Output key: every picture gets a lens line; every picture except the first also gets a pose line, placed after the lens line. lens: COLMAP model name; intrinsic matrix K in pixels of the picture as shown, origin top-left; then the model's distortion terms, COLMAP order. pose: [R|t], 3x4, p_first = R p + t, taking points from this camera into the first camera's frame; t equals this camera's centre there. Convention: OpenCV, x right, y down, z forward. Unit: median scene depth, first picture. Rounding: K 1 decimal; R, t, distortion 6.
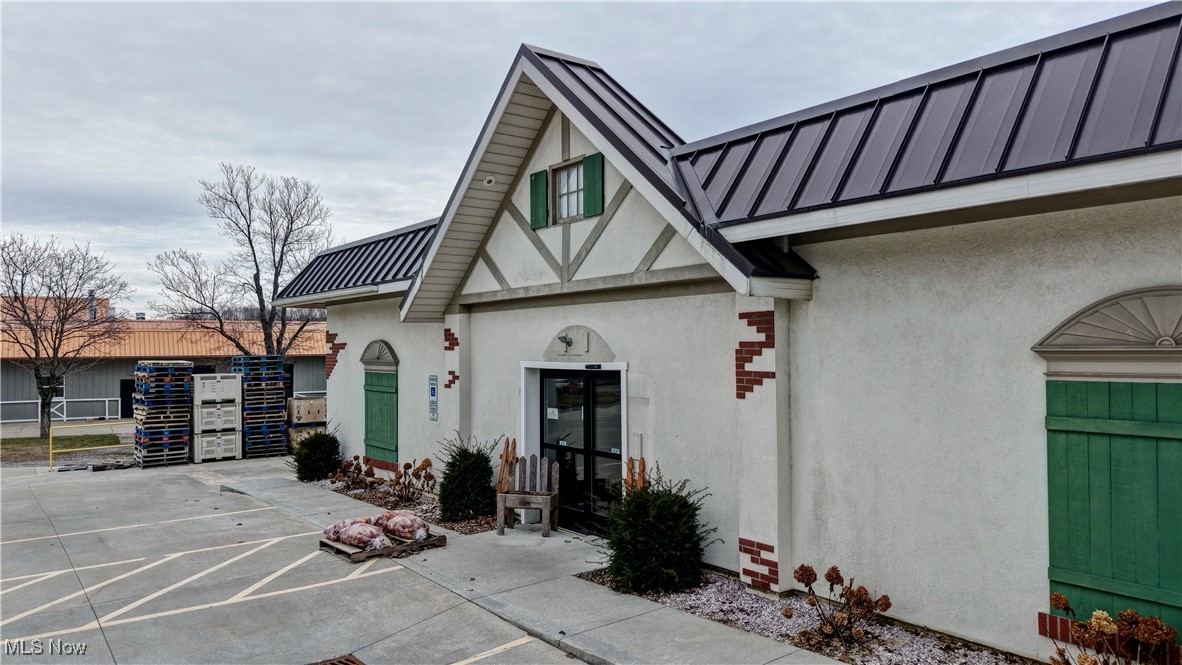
lens RADIAL K [[798.2, 0, 586.2], [0, 798.2, 328.0], [0, 0, 1]] dist [0.045980, -0.047001]
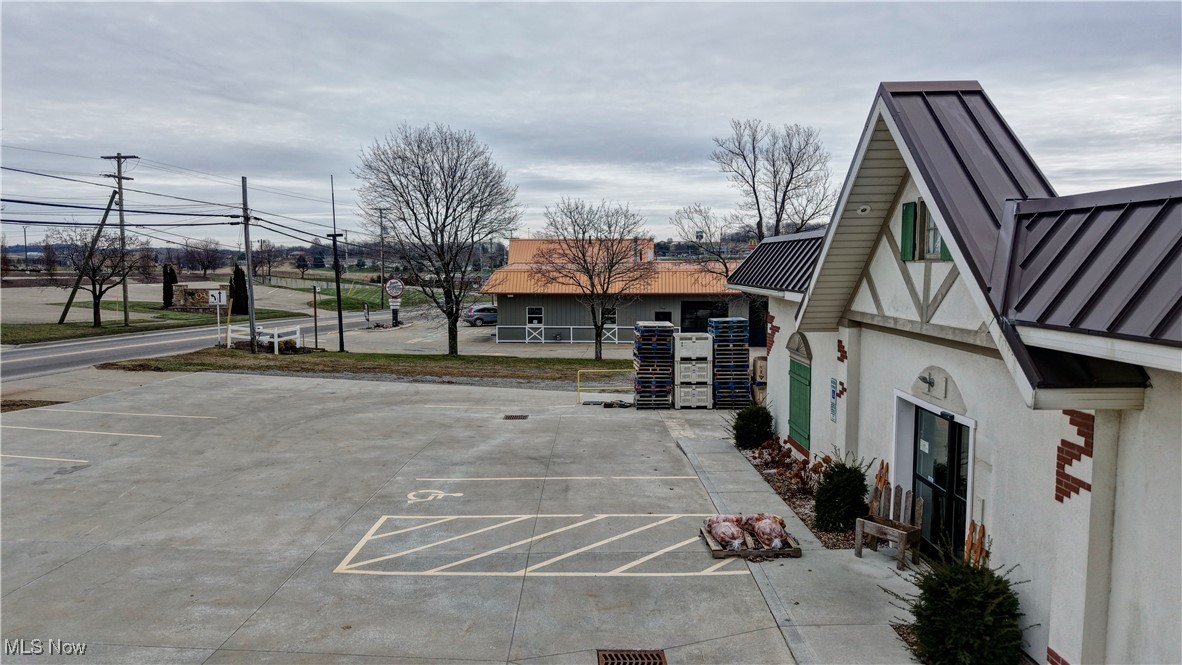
lens RADIAL K [[798.2, 0, 591.0], [0, 798.2, 331.0], [0, 0, 1]] dist [0.045980, -0.047001]
pose [[0.801647, 0.058882, -0.594891, 0.224377], [0.007177, 0.994118, 0.108068, -0.152990], [0.597755, -0.090902, 0.796508, -0.017112]]
